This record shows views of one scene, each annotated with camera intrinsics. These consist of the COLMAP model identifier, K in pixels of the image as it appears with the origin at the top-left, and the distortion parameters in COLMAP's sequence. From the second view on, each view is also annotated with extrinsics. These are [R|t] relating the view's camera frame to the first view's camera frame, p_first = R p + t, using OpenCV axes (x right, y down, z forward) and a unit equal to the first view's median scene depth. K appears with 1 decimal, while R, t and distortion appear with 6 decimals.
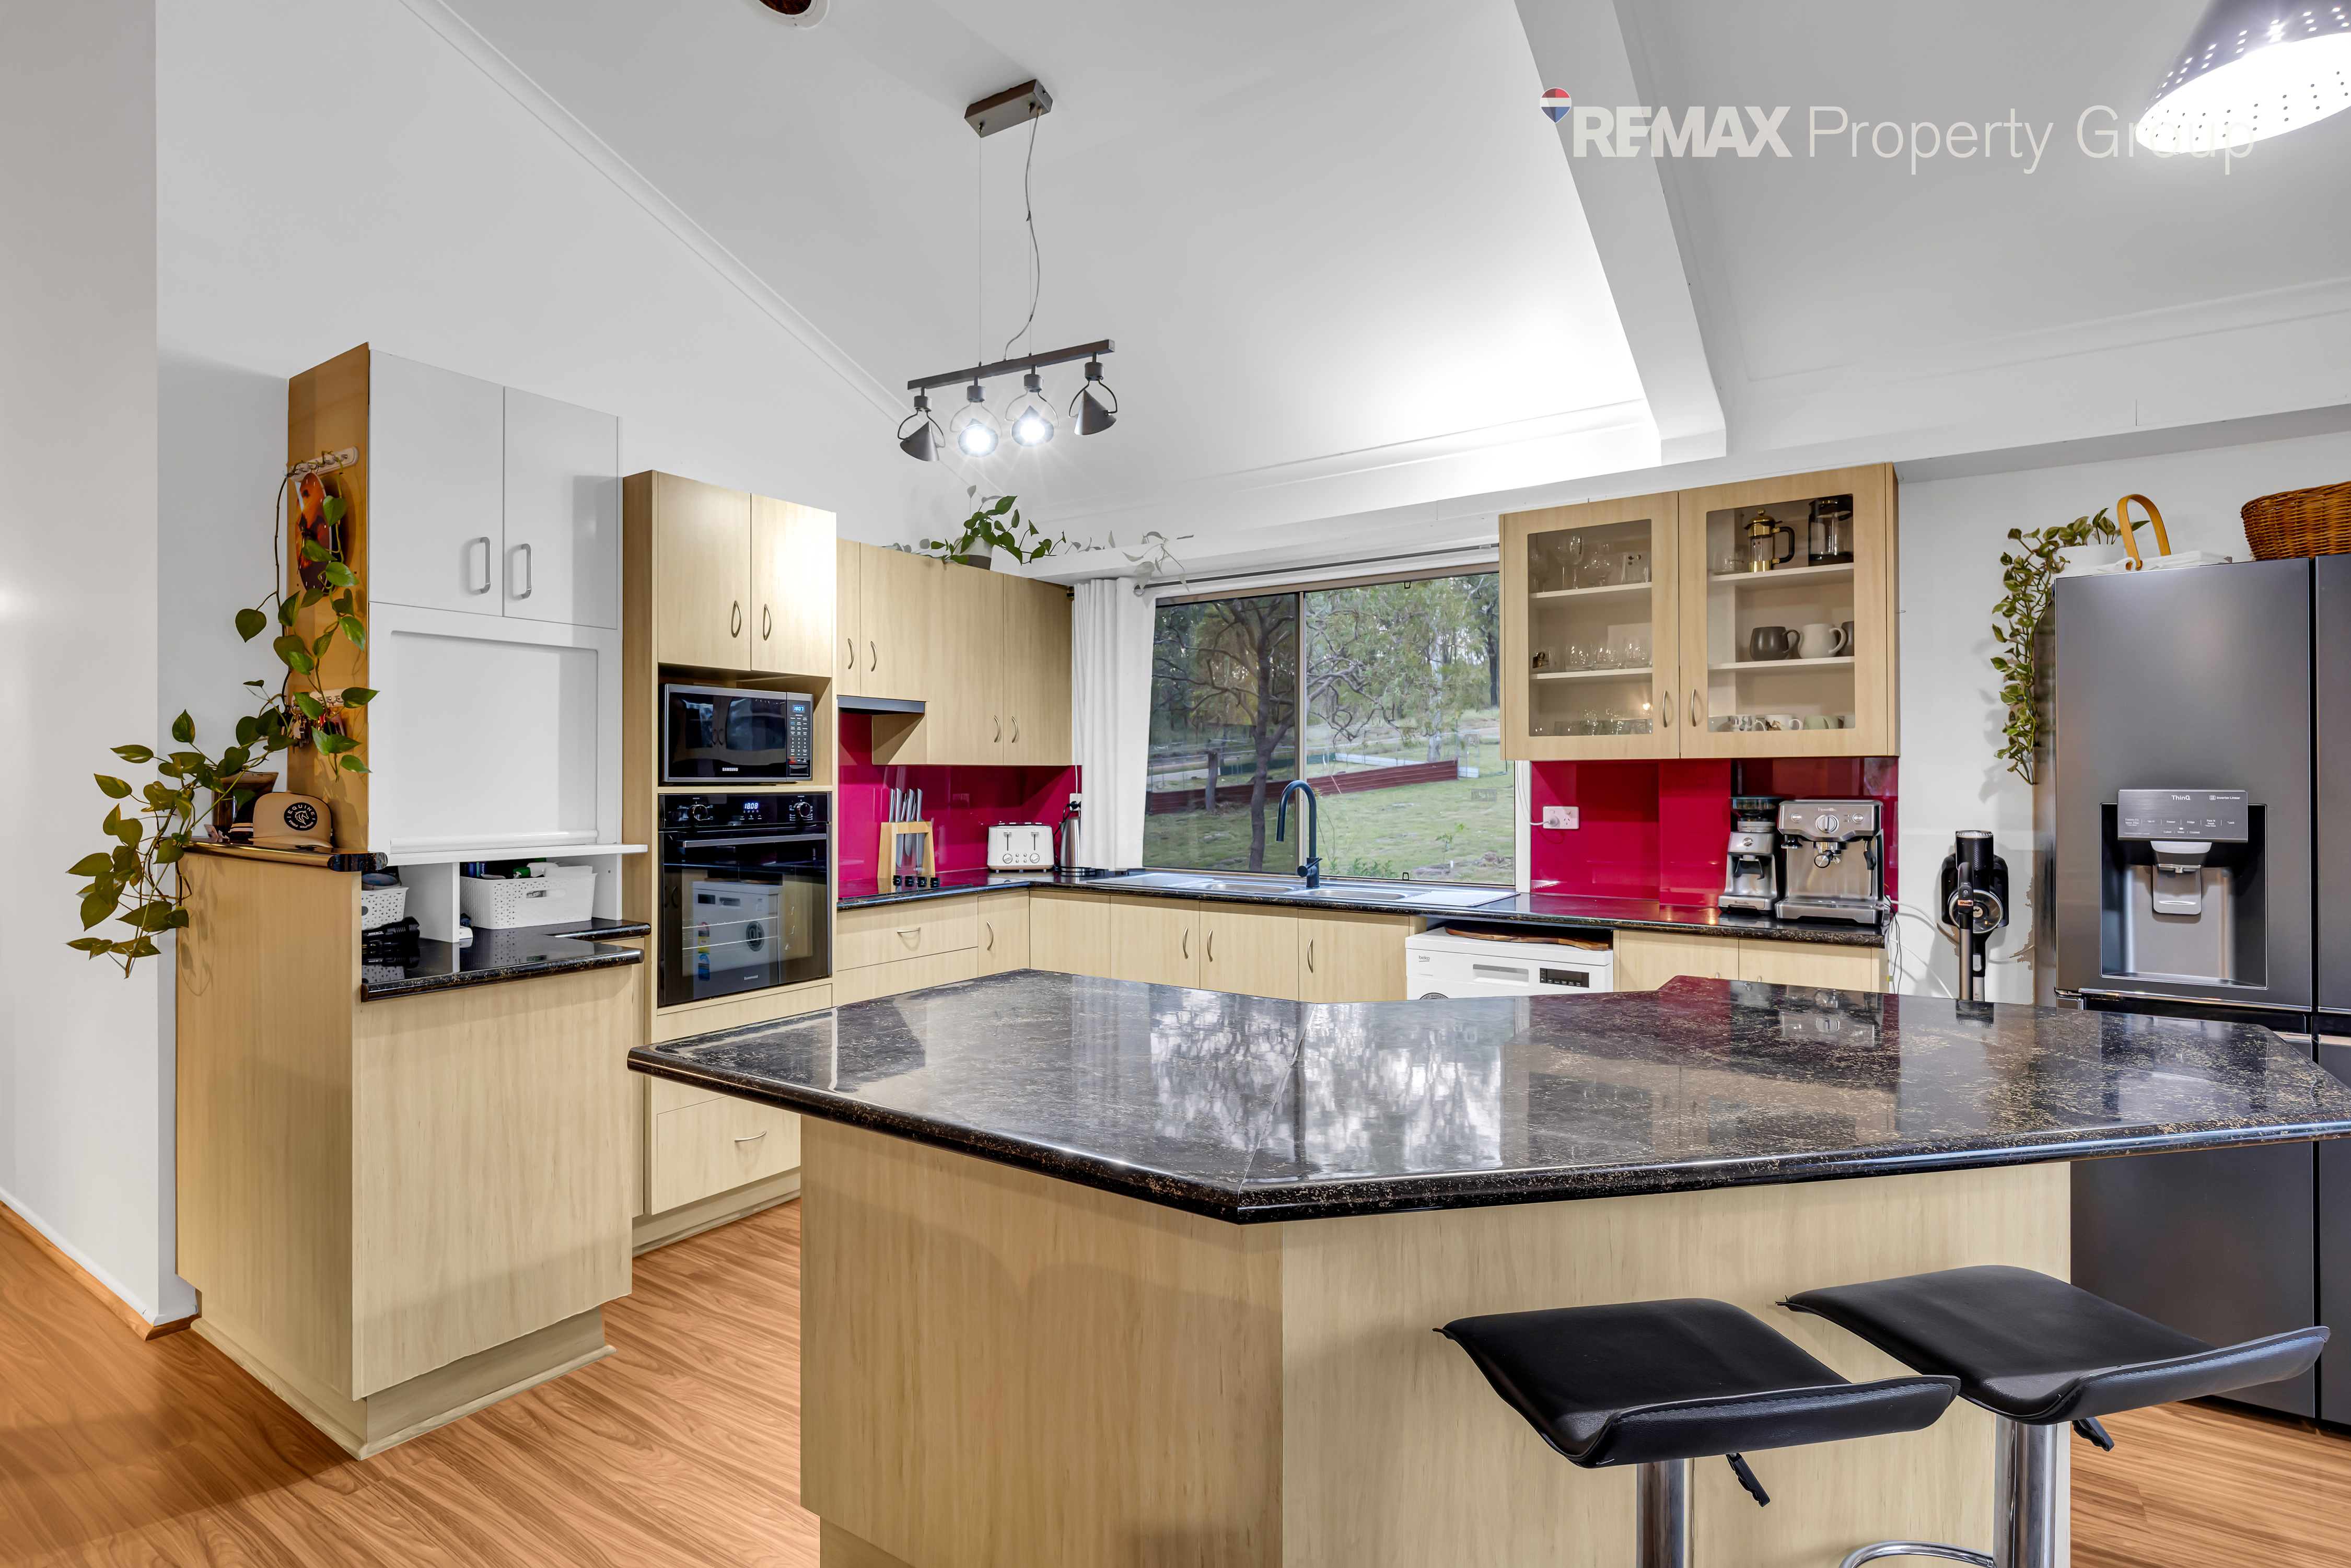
lens RADIAL K [[1133.0, 0, 1175.5], [0, 1133.0, 784.0], [0, 0, 1]] dist [0.000209, -0.000304]
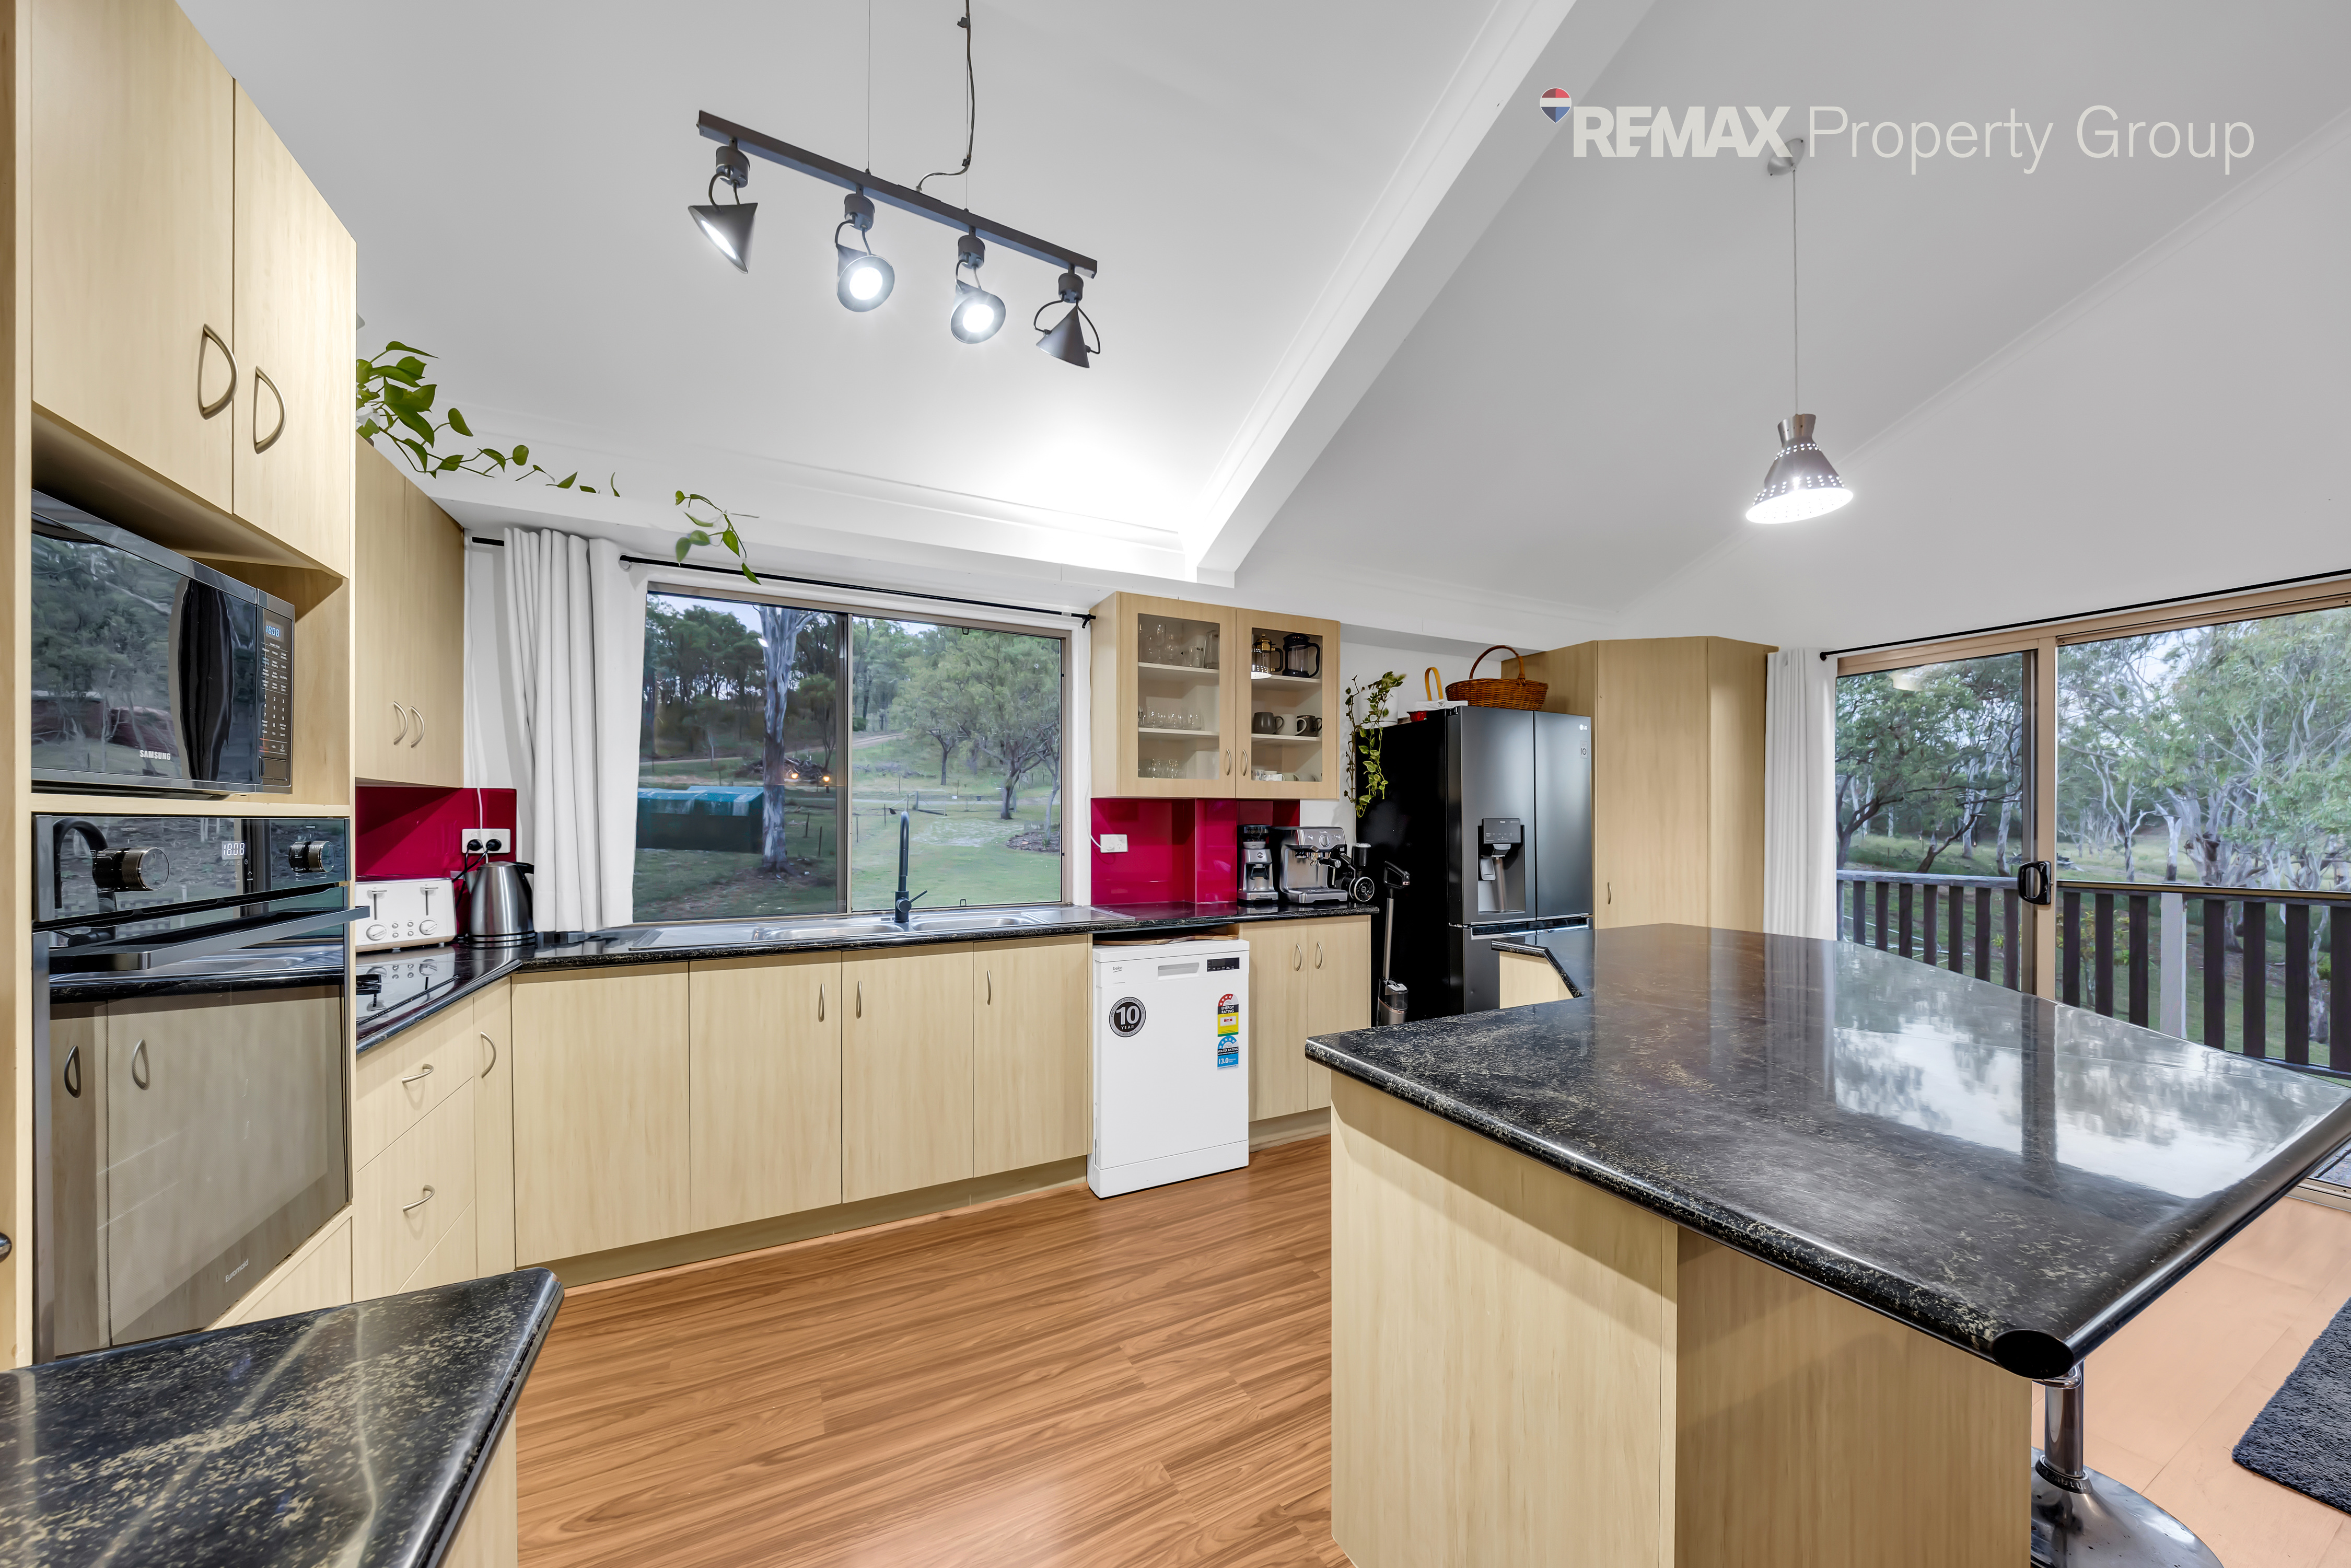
lens RADIAL K [[811.0, 0, 1183.3], [0, 811.0, 826.7], [0, 0, 1]] dist [0.000057, -0.000047]
pose [[0.484079, -0.002191, 0.875022, -0.464410], [0.004299, 0.999991, 0.000126, 0.012893], [-0.875014, 0.003701, 0.484084, 0.564381]]
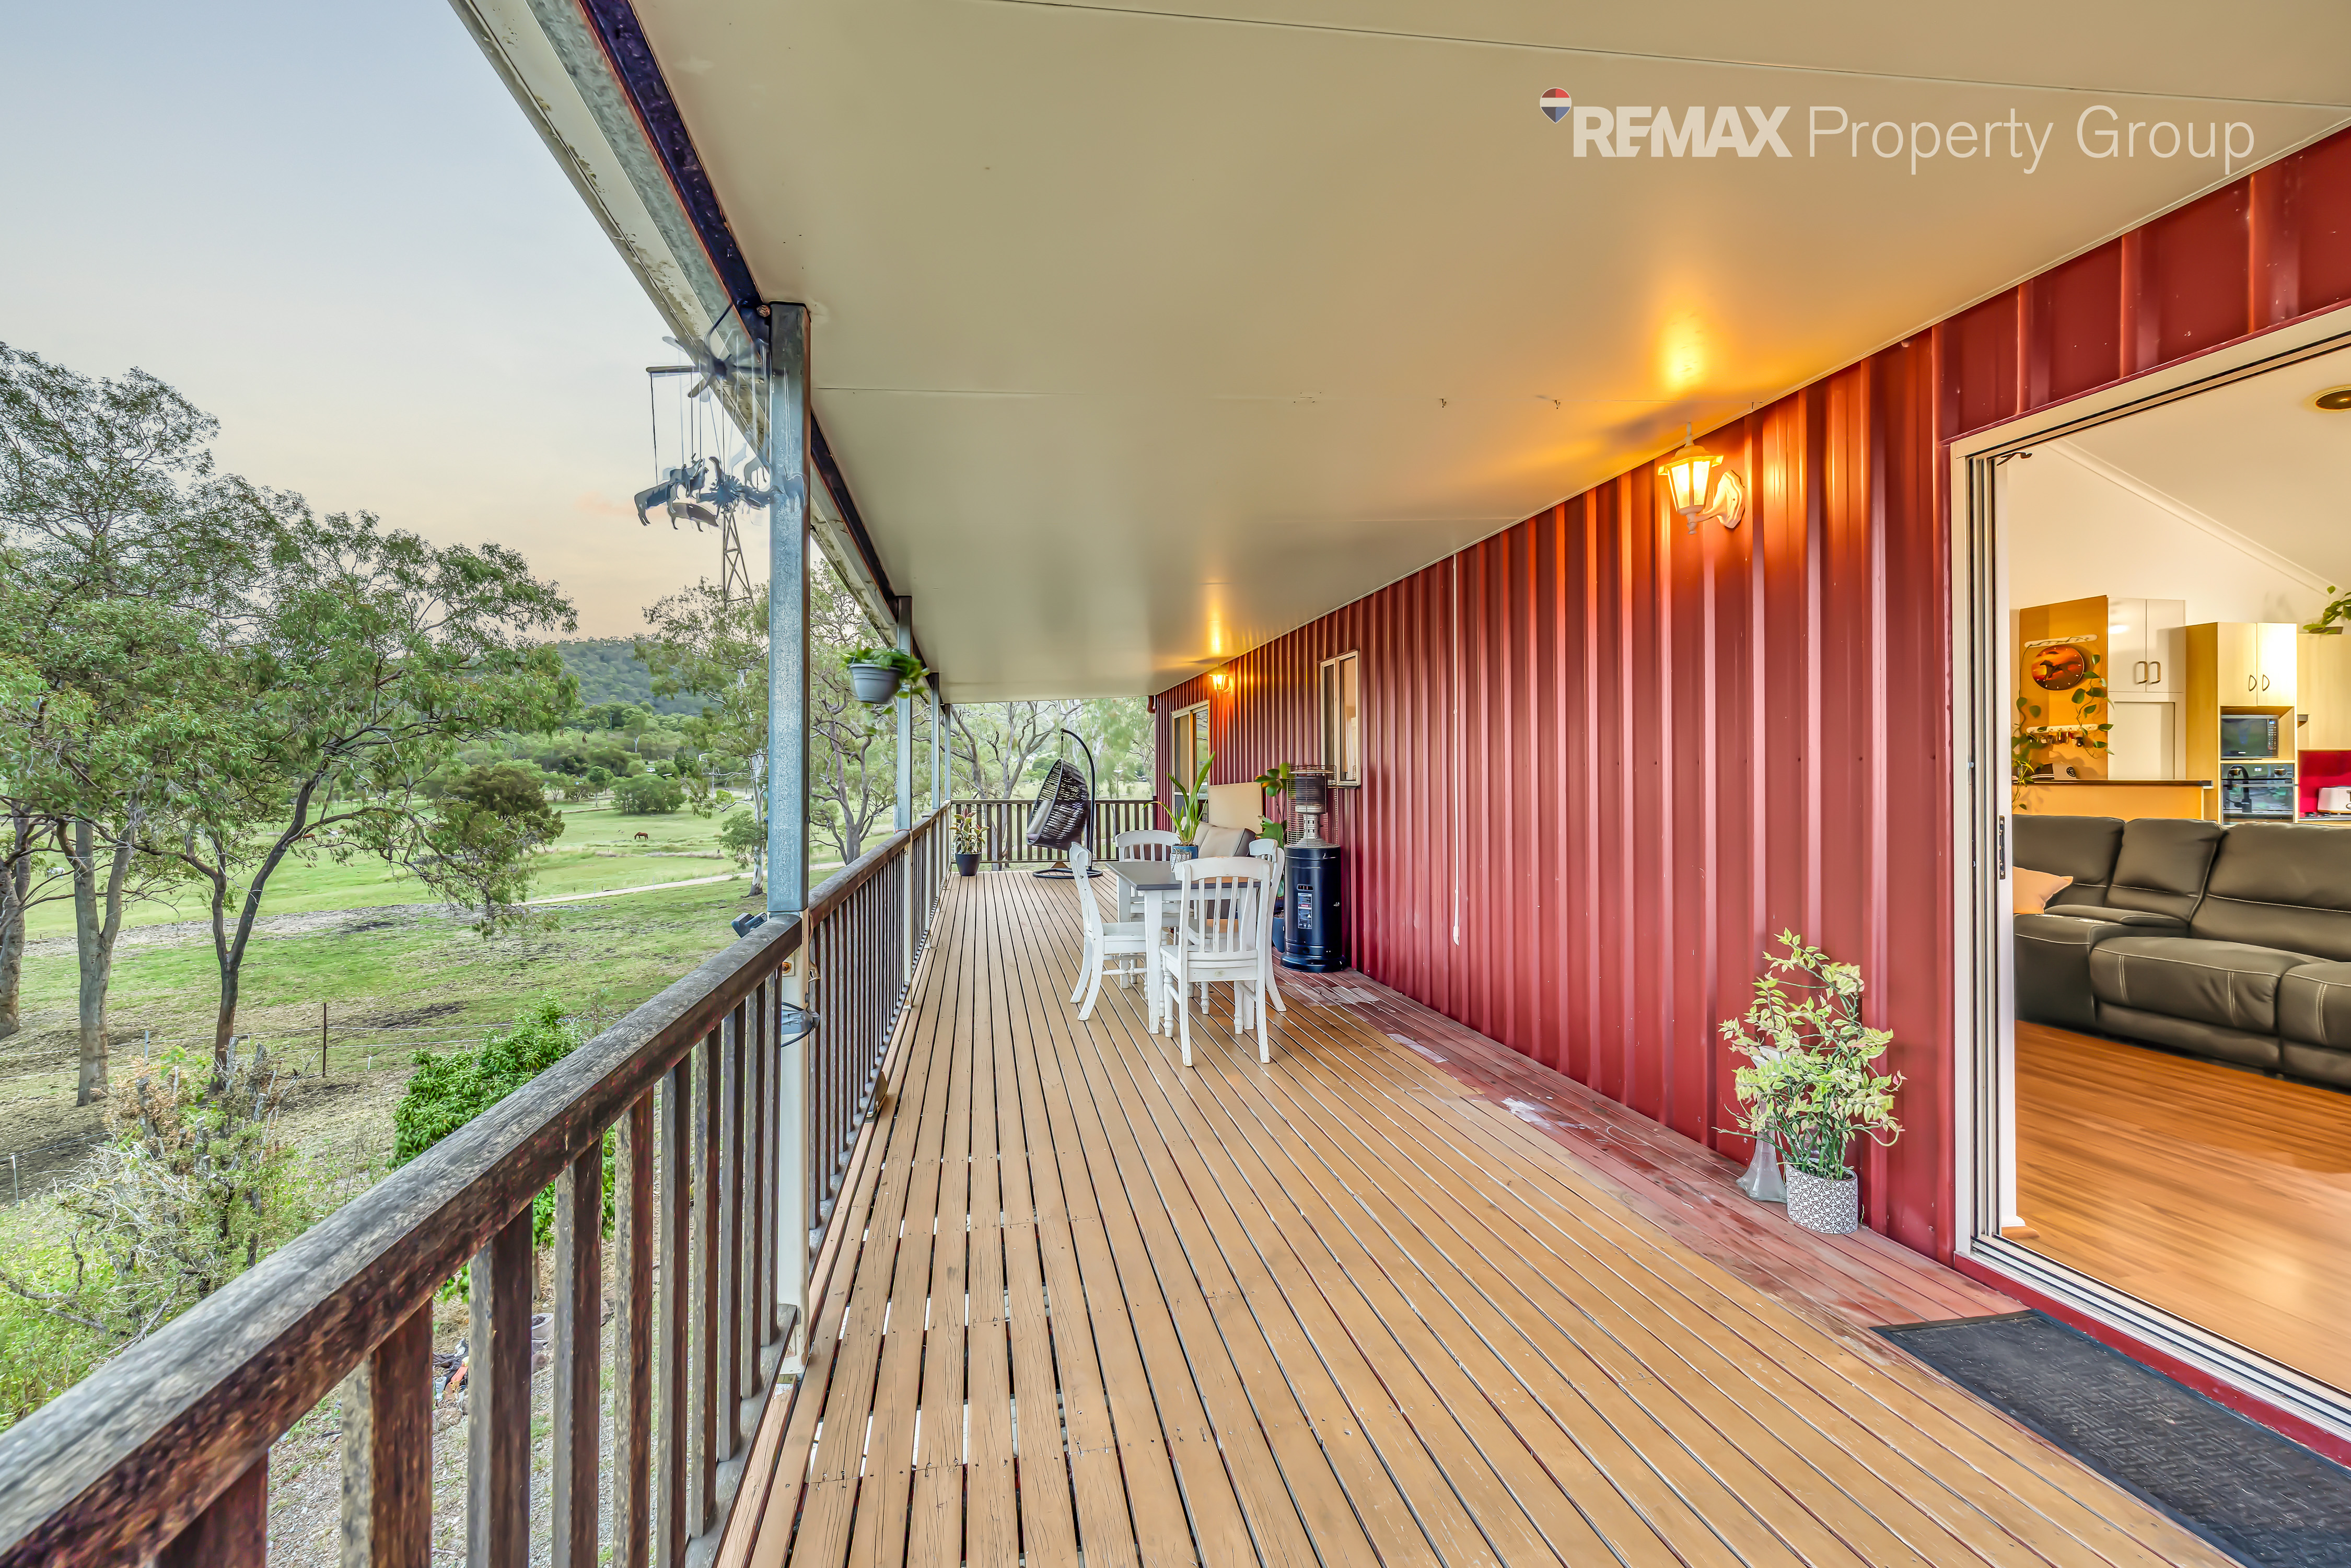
lens RADIAL K [[928.2, 0, 1187.3], [0, 928.2, 825.6], [0, 0, 1]] dist [0.000025, 0.000033]
pose [[0.709984, 0.021381, -0.703893, -0.560129], [0.008029, 0.999228, 0.038449, 0.042954], [0.704172, -0.032950, 0.709265, -1.678638]]
